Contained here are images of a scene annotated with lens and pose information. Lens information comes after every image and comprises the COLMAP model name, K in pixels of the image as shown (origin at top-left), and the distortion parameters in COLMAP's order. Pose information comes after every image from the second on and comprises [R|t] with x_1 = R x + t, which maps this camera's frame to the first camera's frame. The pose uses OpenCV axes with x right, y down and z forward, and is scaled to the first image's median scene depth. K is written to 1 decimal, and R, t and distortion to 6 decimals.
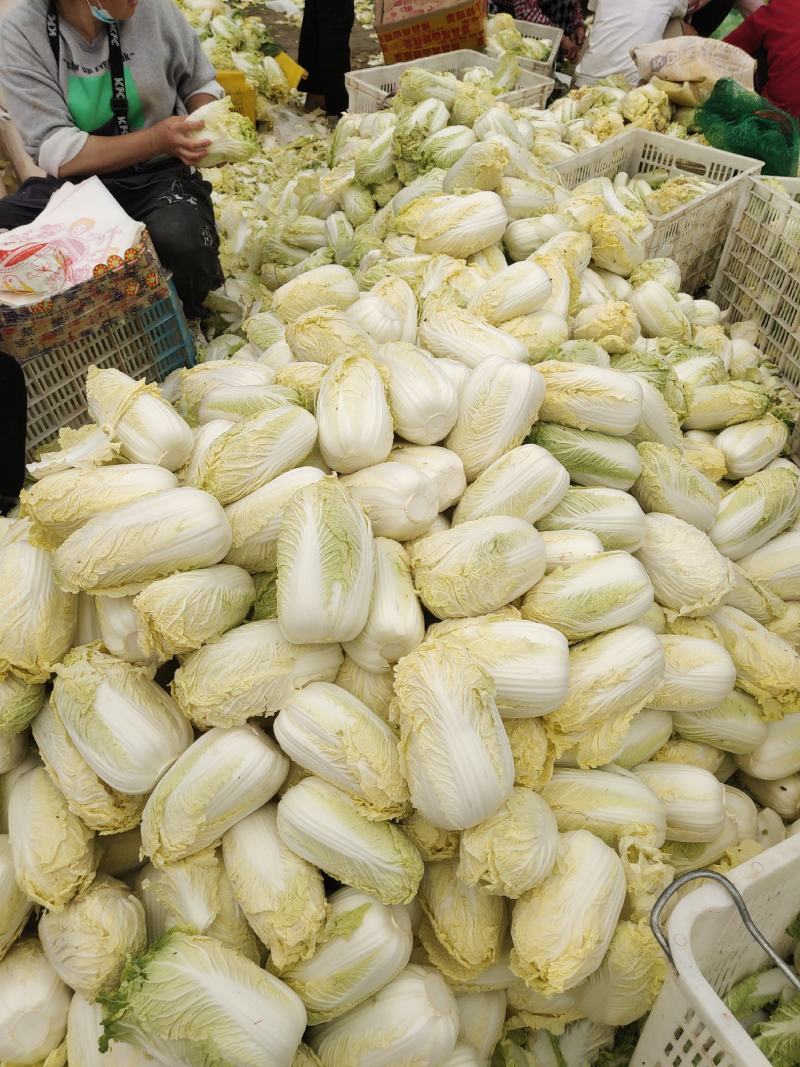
lens RADIAL K [[902.4, 0, 425.4], [0, 902.4, 532.9], [0, 0, 1]] dist [-0.003791, 0.001878]
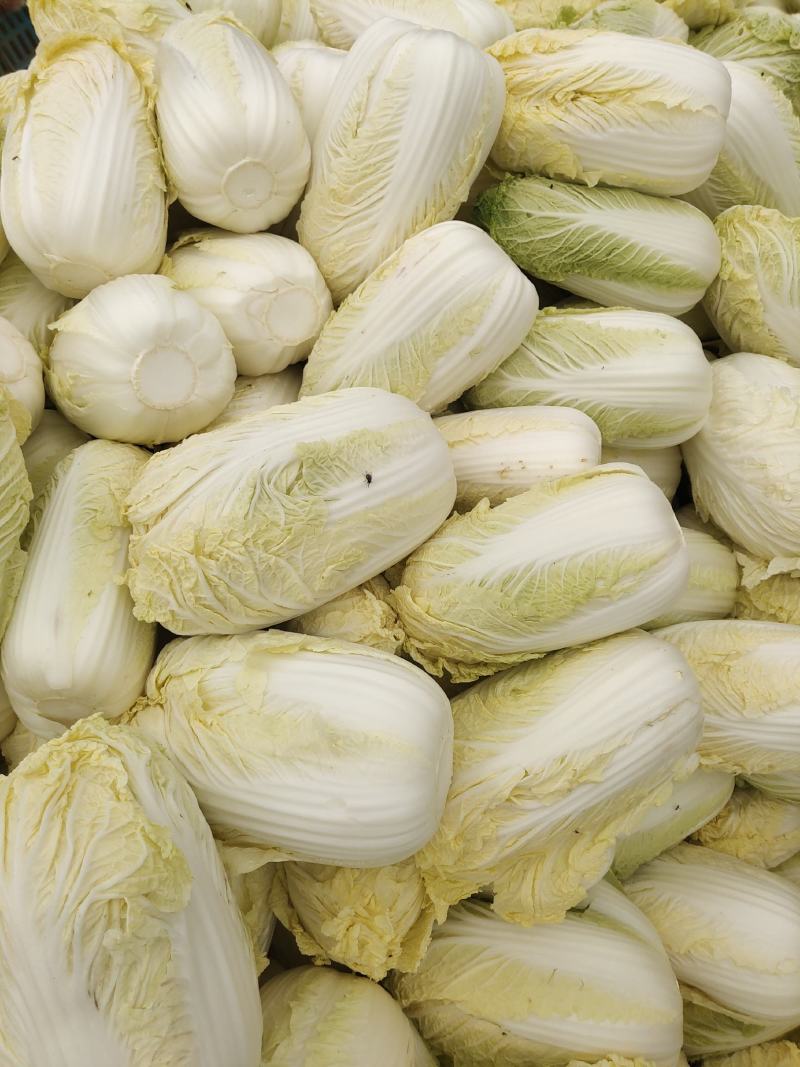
lens RADIAL K [[904.9, 0, 380.9], [0, 904.9, 558.2], [0, 0, 1]] dist [0.004153, 0.022827]
pose [[0.981569, 0.026623, -0.189243, 0.172002], [0.021138, 0.969047, 0.245968, -0.045426], [0.189934, -0.245435, 0.950624, 0.501495]]
